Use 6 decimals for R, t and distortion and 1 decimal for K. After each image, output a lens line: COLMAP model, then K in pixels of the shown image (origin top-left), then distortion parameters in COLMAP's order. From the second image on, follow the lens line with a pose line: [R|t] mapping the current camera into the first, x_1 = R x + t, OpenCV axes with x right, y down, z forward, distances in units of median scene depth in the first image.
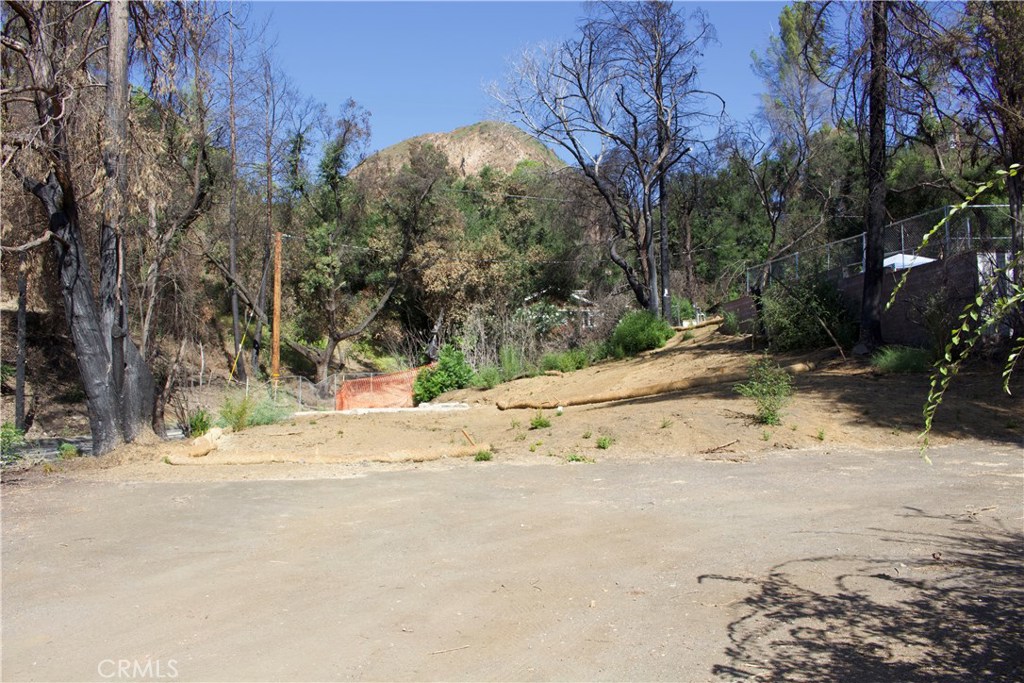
lens RADIAL K [[850.2, 0, 494.1], [0, 850.2, 340.3], [0, 0, 1]] dist [-0.158580, 0.125042]
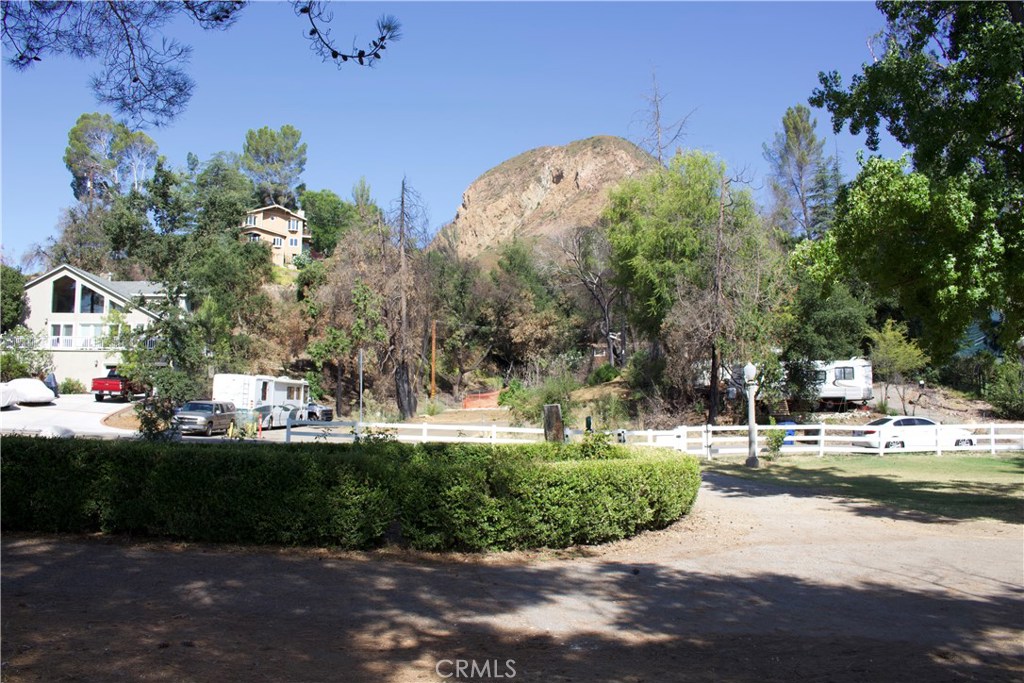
lens RADIAL K [[834.8, 0, 512.0], [0, 834.8, 341.5], [0, 0, 1]] dist [-0.124628, 0.000642]
pose [[0.992348, -0.003747, -0.123414, 0.166060], [0.004319, 0.999981, 0.004364, -0.080644], [0.123396, -0.004863, 0.992346, -0.909441]]
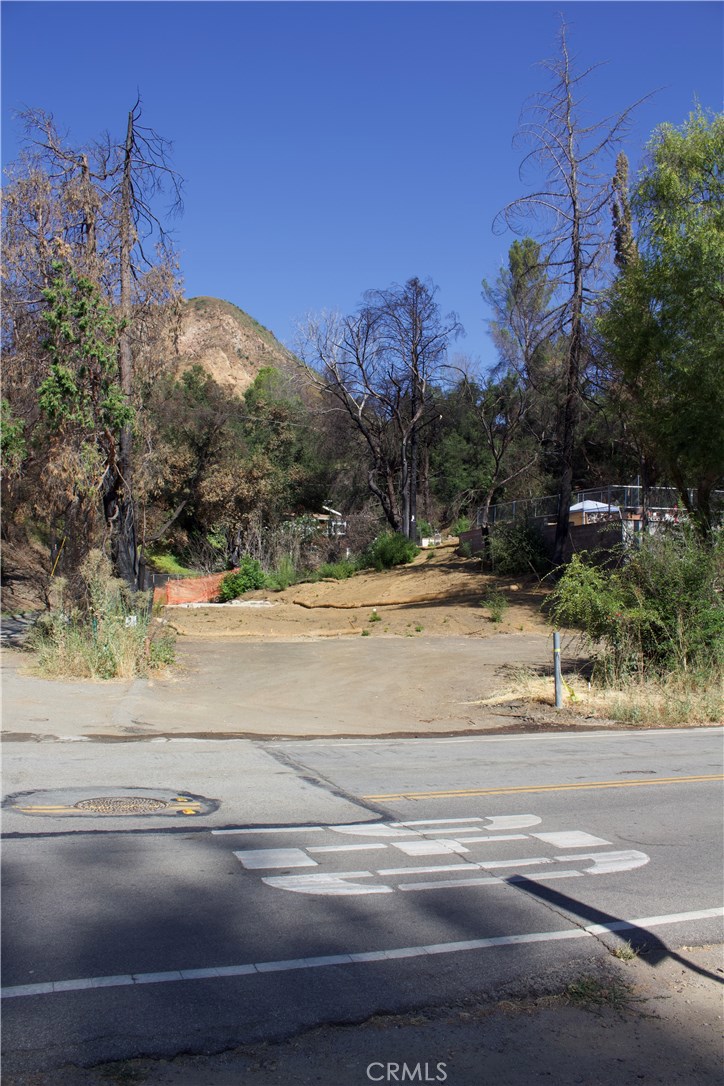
lens RADIAL K [[901.7, 0, 362.0], [0, 901.7, 543.0], [0, 0, 1]] dist [-0.158580, 0.125042]
pose [[0.982356, 0.036633, 0.183398, -0.106907], [-0.039237, 0.999174, 0.010586, -0.026922], [-0.182858, -0.017595, 0.982982, -0.288585]]
